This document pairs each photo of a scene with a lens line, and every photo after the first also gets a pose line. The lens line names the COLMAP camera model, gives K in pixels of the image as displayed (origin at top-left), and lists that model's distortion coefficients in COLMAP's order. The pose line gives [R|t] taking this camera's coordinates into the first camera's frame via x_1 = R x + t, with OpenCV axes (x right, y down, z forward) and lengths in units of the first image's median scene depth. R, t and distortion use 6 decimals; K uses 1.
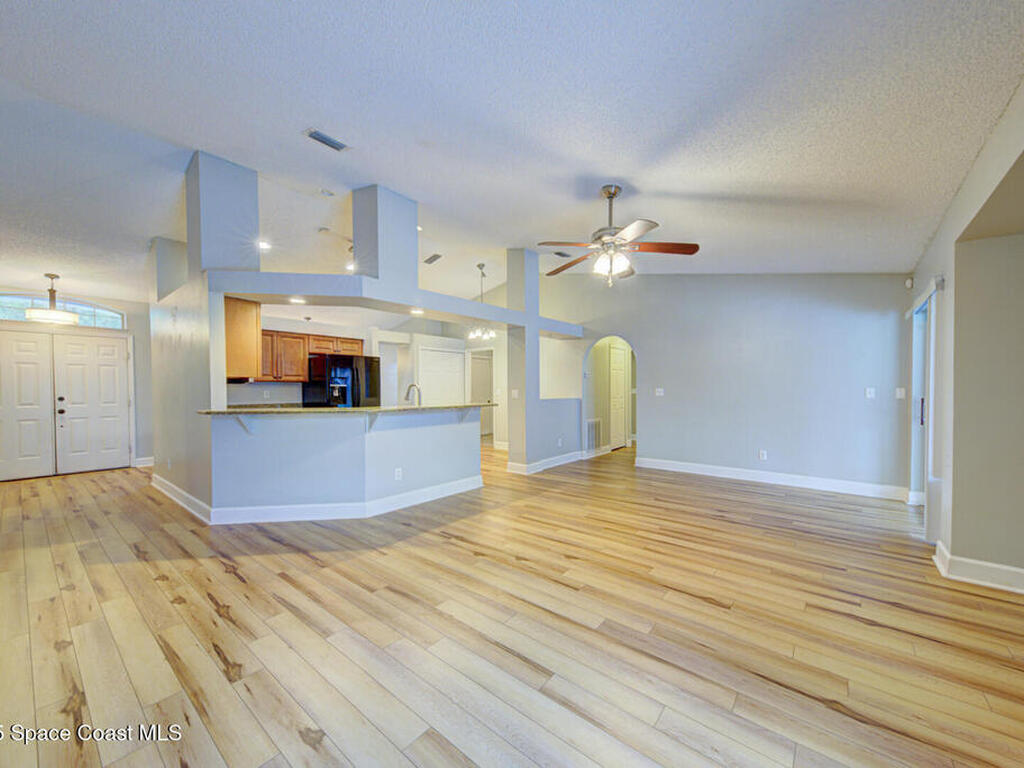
lens RADIAL K [[395.9, 0, 510.1], [0, 395.9, 397.0], [0, 0, 1]] dist [0.024216, -0.000122]
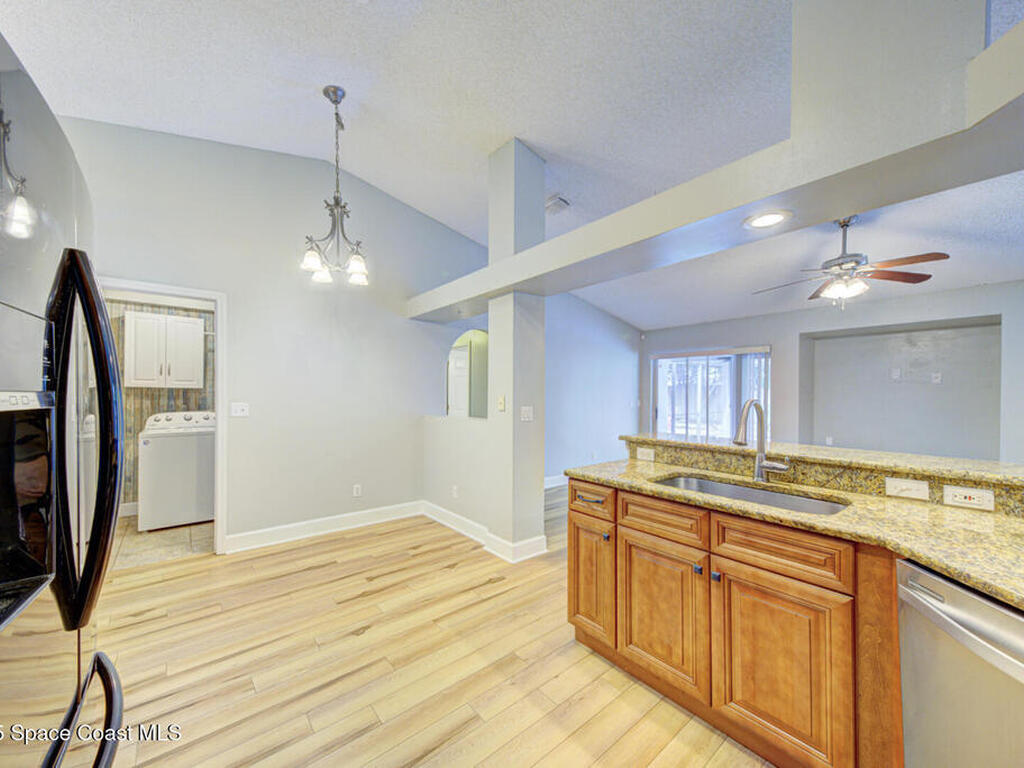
lens RADIAL K [[395.9, 0, 510.1], [0, 395.9, 397.0], [0, 0, 1]] dist [0.024216, -0.000122]
pose [[0.189249, -0.001661, 0.981928, -0.983471], [0.012694, 0.999919, -0.000755, -0.057291], [-0.981847, 0.012607, 0.189255, 1.696339]]
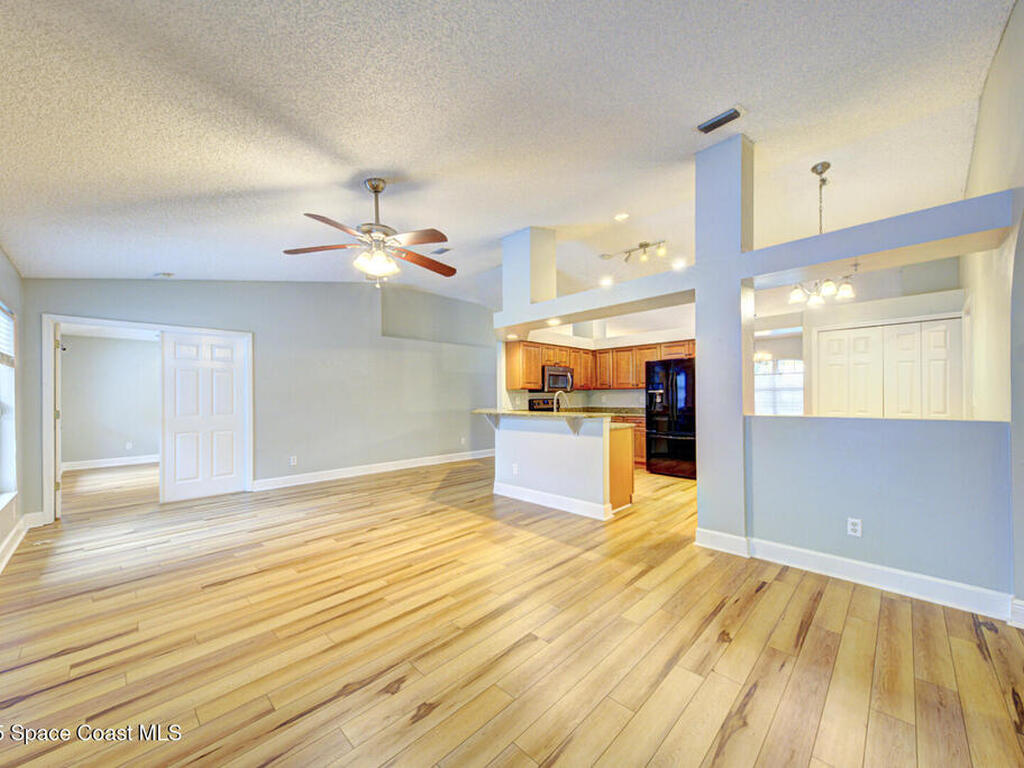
lens RADIAL K [[395.9, 0, 510.1], [0, 395.9, 397.0], [0, 0, 1]] dist [0.024216, -0.000122]
pose [[-0.086572, 0.005153, -0.996232, 1.163317], [-0.011163, 0.999919, 0.006142, -0.034403], [0.996183, 0.011653, -0.086508, 1.410917]]
